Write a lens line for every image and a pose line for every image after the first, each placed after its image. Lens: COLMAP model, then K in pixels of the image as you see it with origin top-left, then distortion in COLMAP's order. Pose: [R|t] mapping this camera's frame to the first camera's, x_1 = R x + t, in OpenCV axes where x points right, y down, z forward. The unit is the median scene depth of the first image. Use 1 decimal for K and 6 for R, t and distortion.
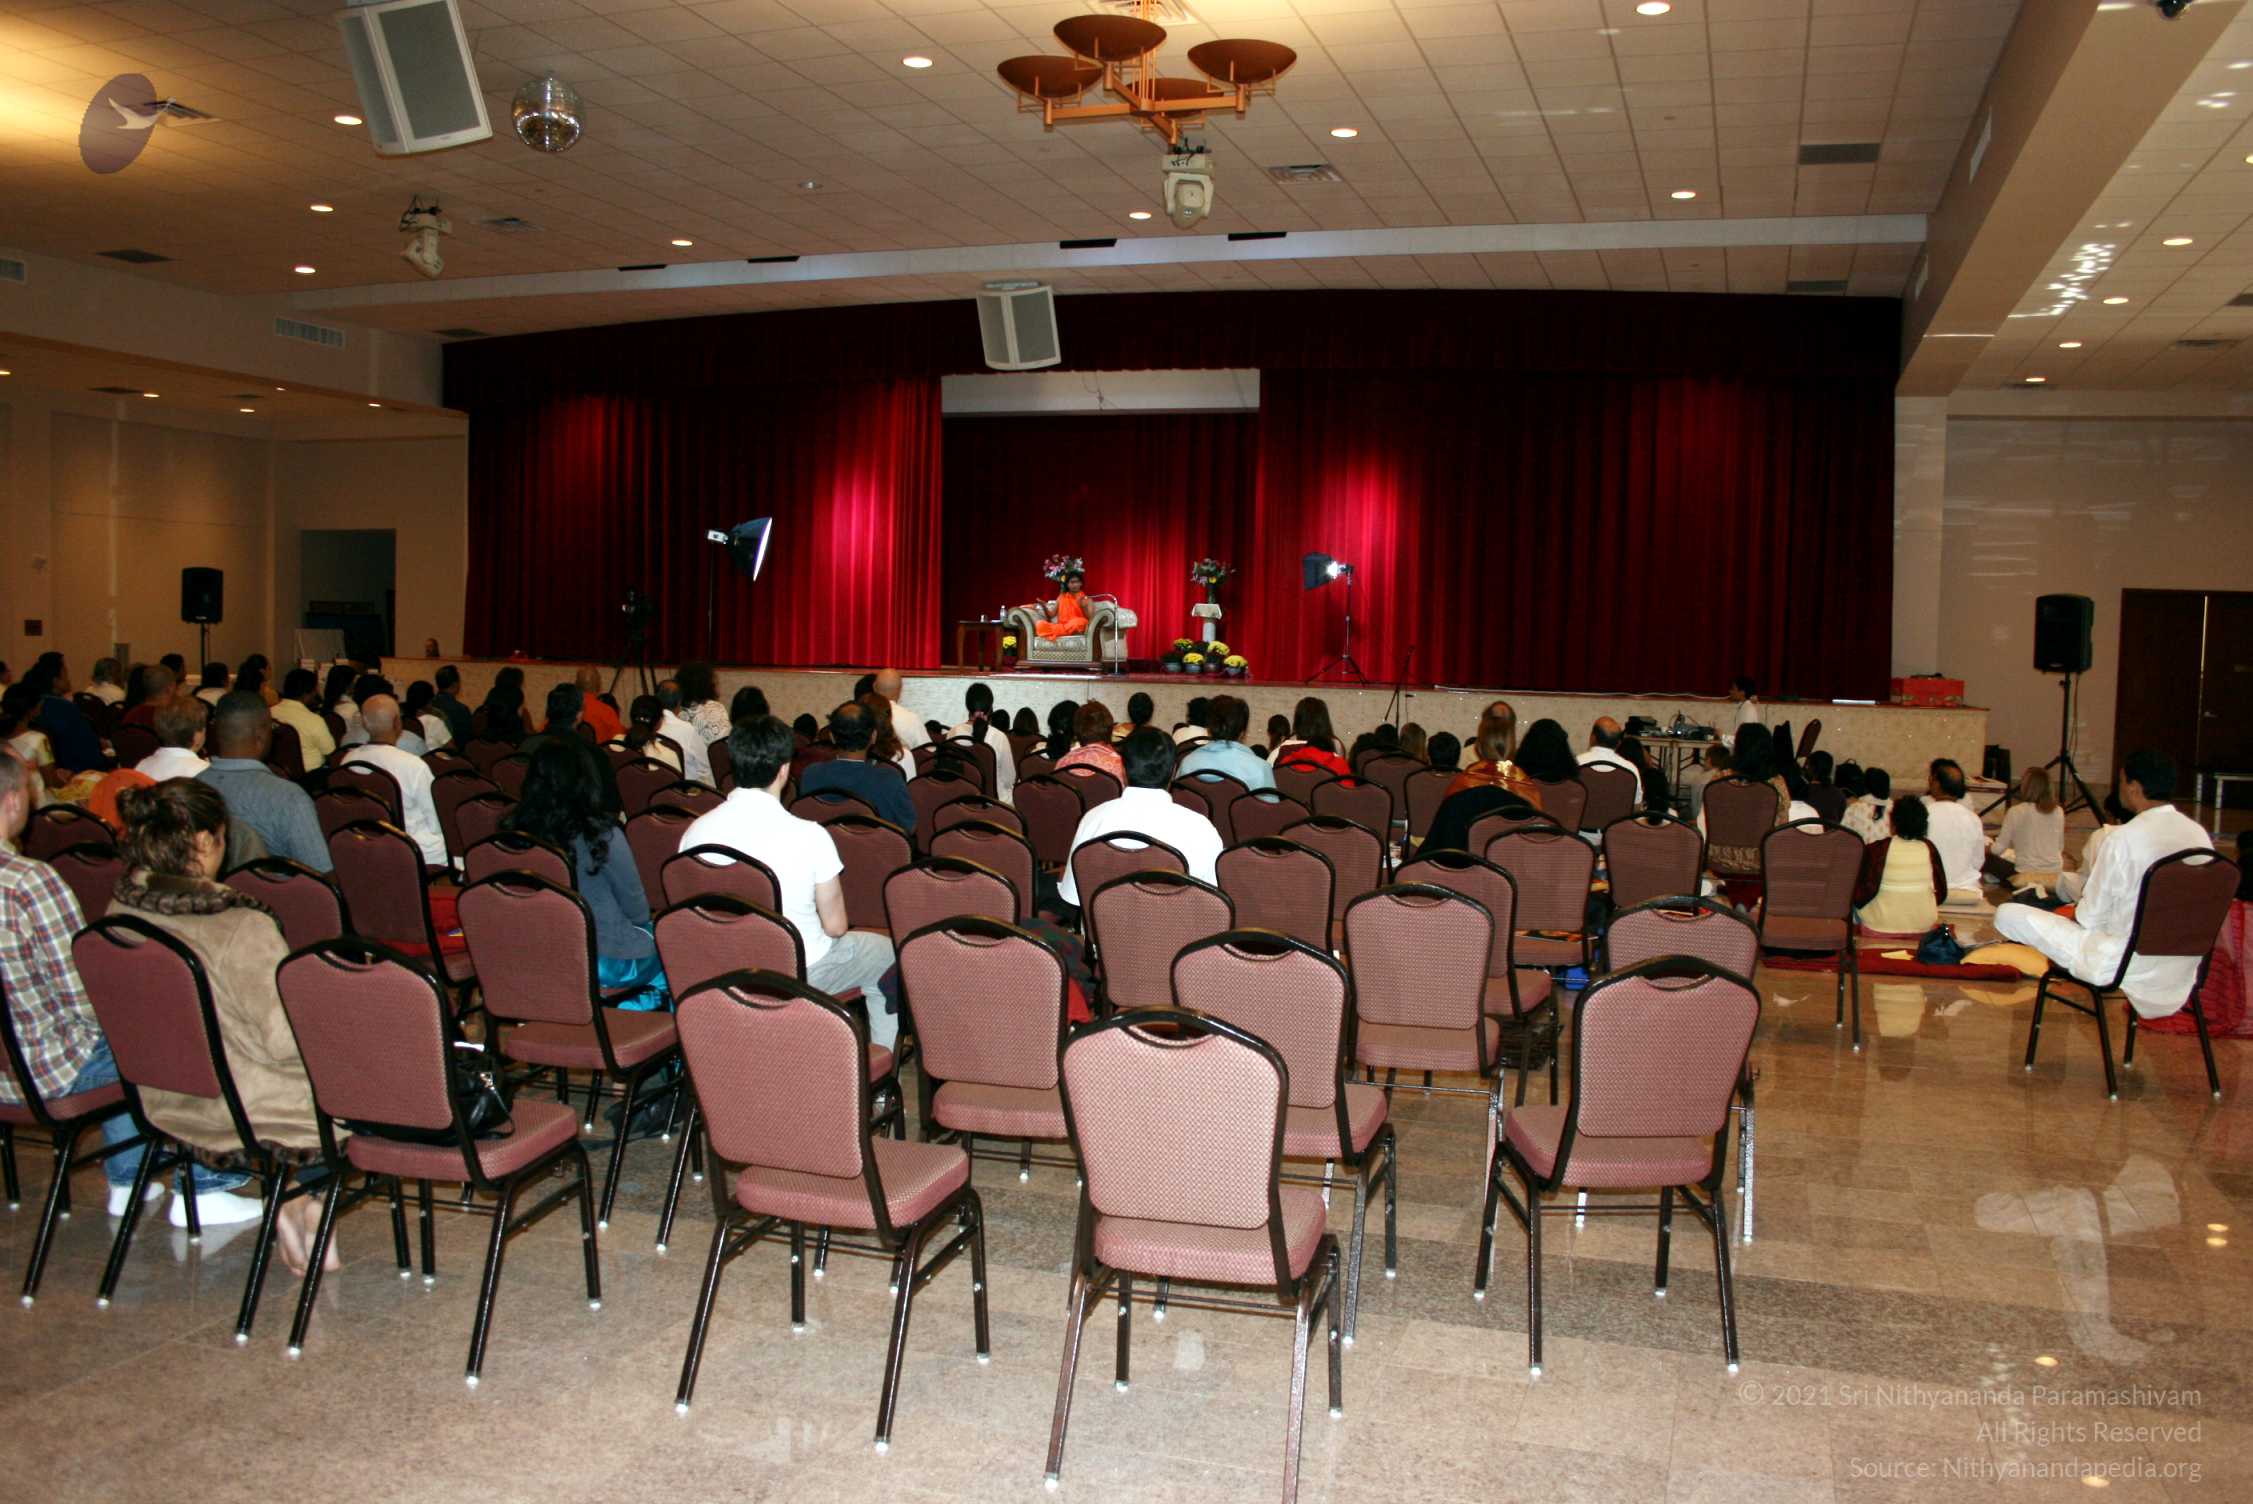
lens RADIAL K [[1898.7, 0, 1126.5], [0, 1898.7, 752.0], [0, 0, 1]] dist [-0.118216, 0.006087]
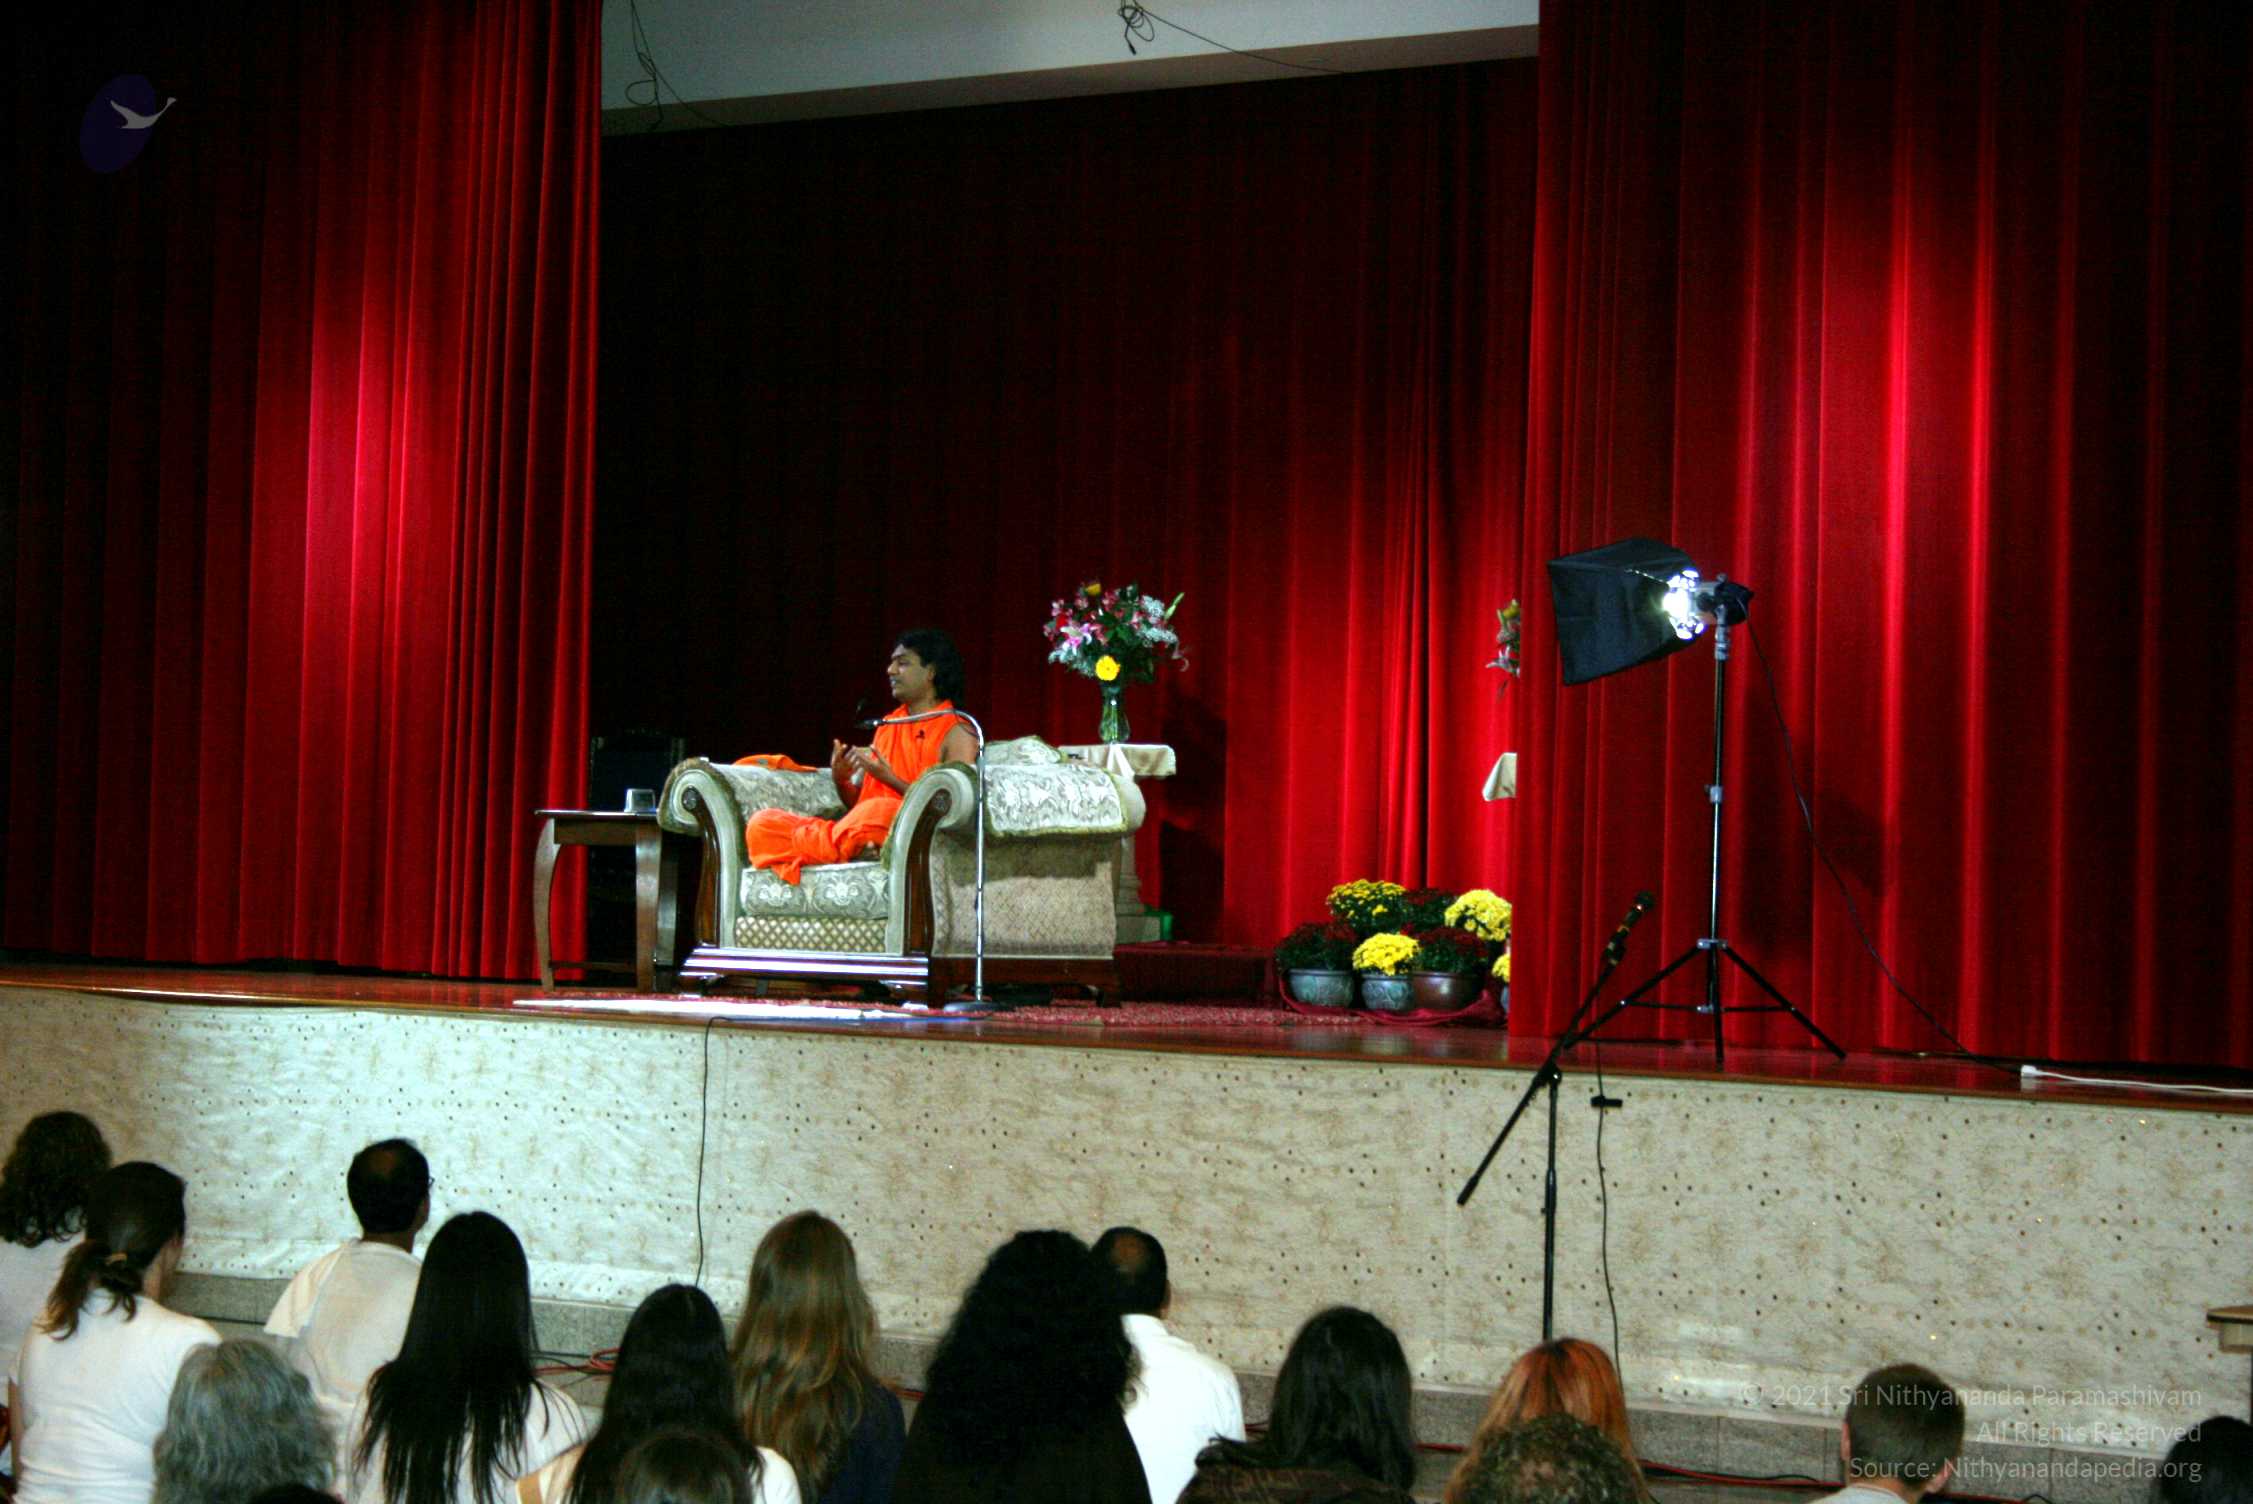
lens RADIAL K [[5489.5, 0, 1127.1], [0, 5489.5, 682.2], [0, 0, 1]] dist [0.111826, 0.259067]
pose [[0.932157, -0.007813, -0.361970, 0.312144], [-0.030143, 0.994621, -0.099094, -0.010582], [0.360797, 0.103282, 0.926908, 0.295006]]
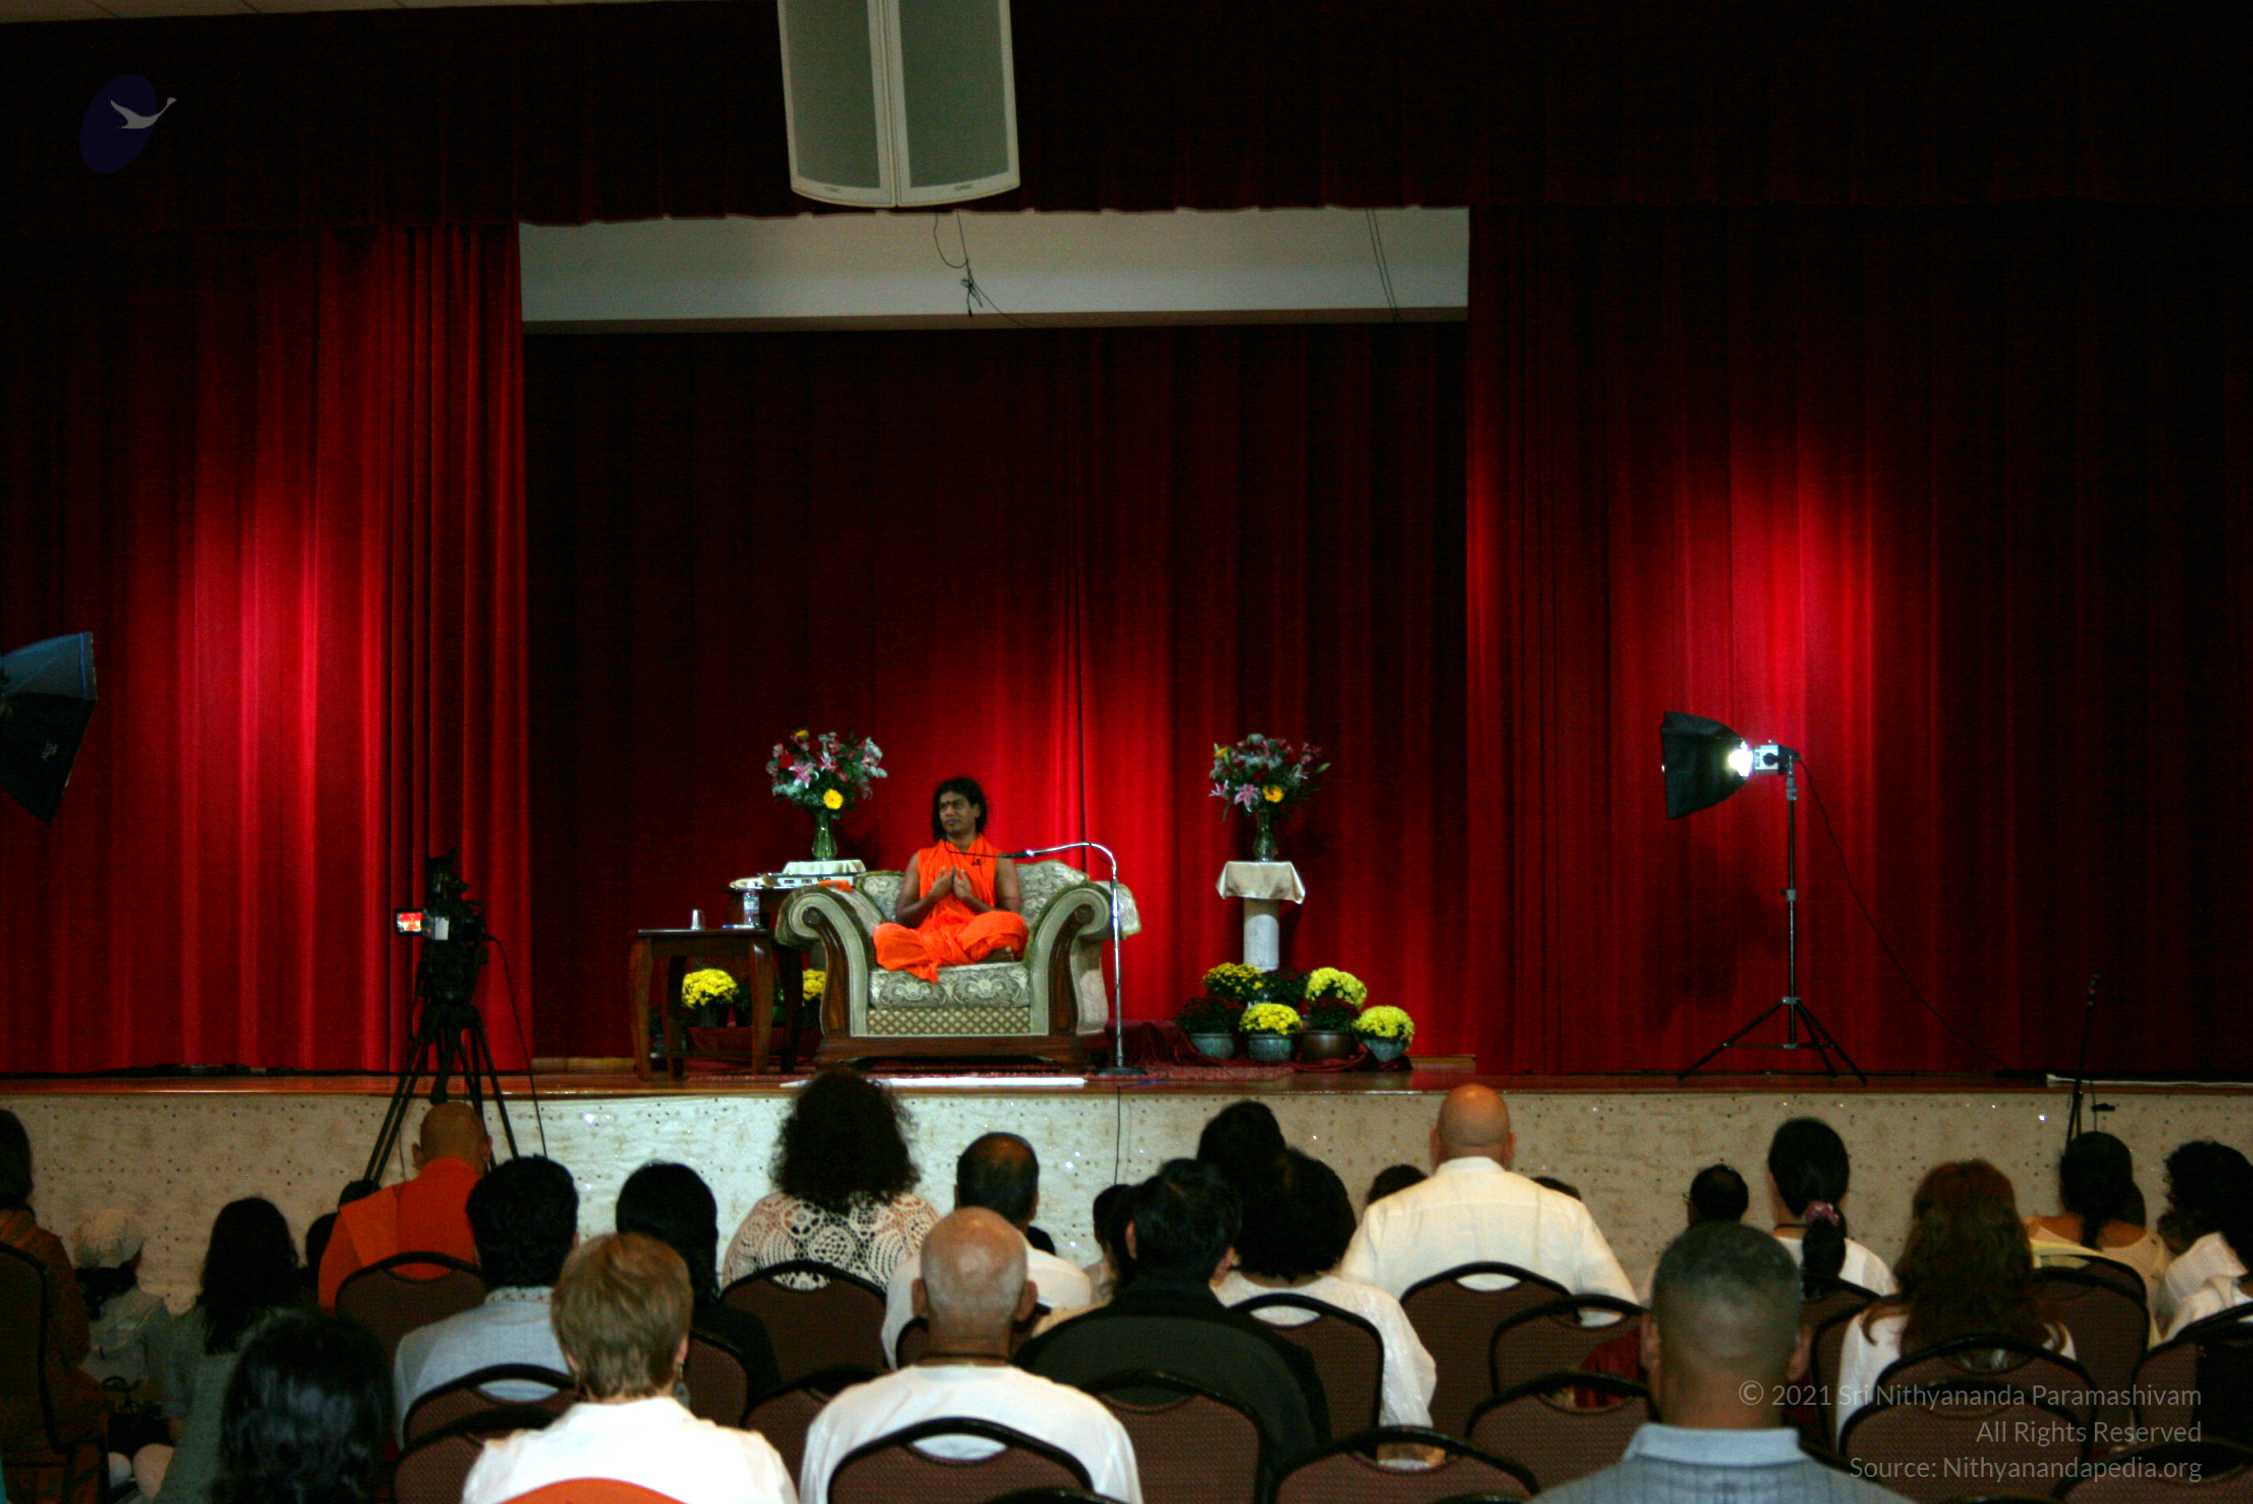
lens RADIAL K [[5489.5, 0, 1127.1], [0, 5489.5, 682.2], [0, 0, 1]] dist [0.111826, 0.259067]
pose [[0.976212, -0.016489, 0.216188, -0.232910], [0.039259, 0.994065, -0.101459, -0.009992], [-0.213232, 0.107533, 0.971066, 0.011847]]
